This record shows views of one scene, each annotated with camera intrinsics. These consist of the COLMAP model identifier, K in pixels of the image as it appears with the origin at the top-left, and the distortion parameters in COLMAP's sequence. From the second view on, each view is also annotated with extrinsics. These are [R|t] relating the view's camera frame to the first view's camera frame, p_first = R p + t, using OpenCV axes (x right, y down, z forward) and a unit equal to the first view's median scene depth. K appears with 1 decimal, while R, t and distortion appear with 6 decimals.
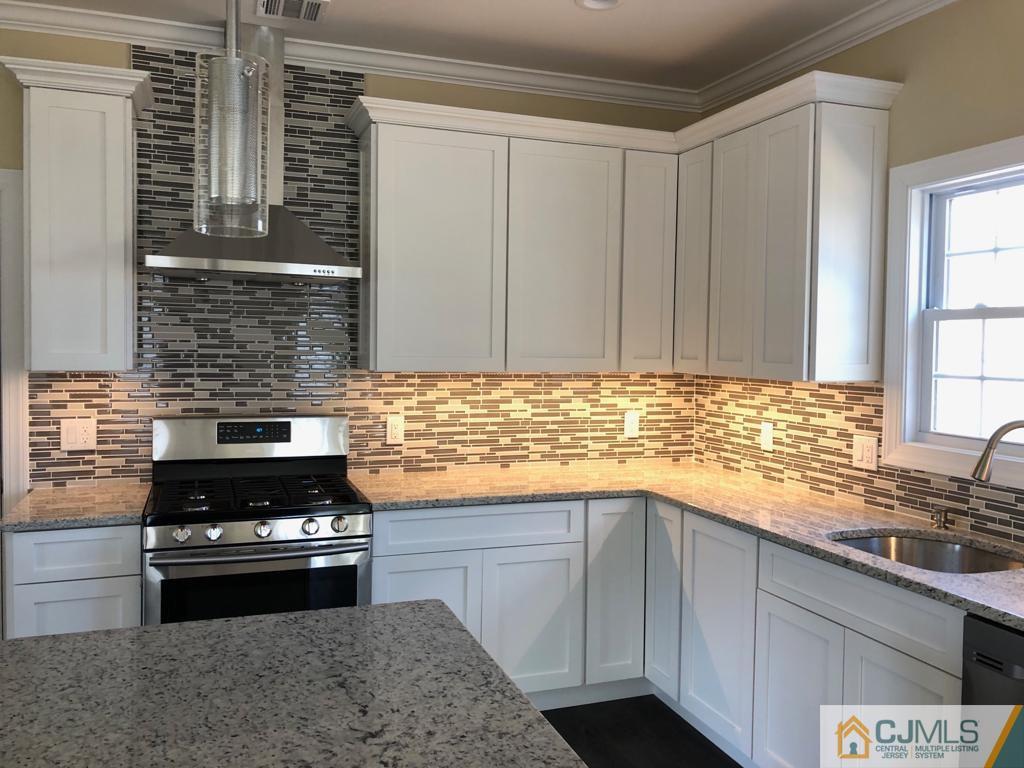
lens RADIAL K [[833.0, 0, 512.0], [0, 833.0, 384.0], [0, 0, 1]] dist [0.004536, -0.009960]
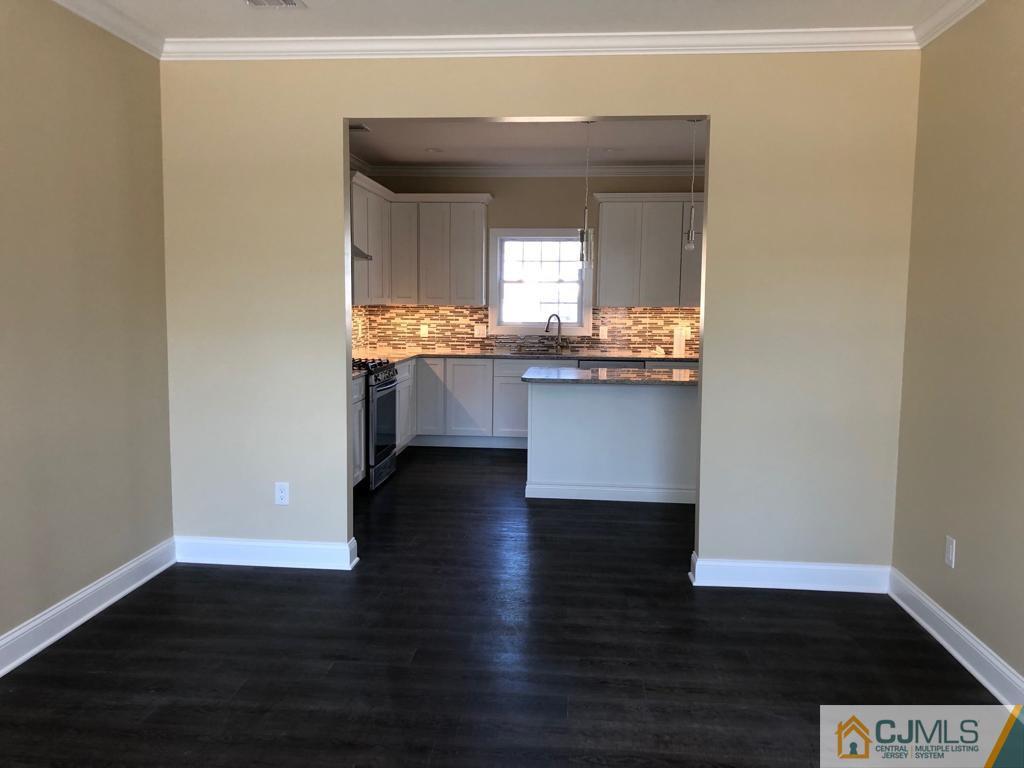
lens RADIAL K [[833.0, 0, 512.0], [0, 833.0, 384.0], [0, 0, 1]] dist [0.004536, -0.009960]
pose [[0.425930, -0.116856, 0.897178, -1.853760], [0.037812, 0.993057, 0.111393, -0.044071], [-0.903966, -0.013521, 0.427391, -0.242232]]
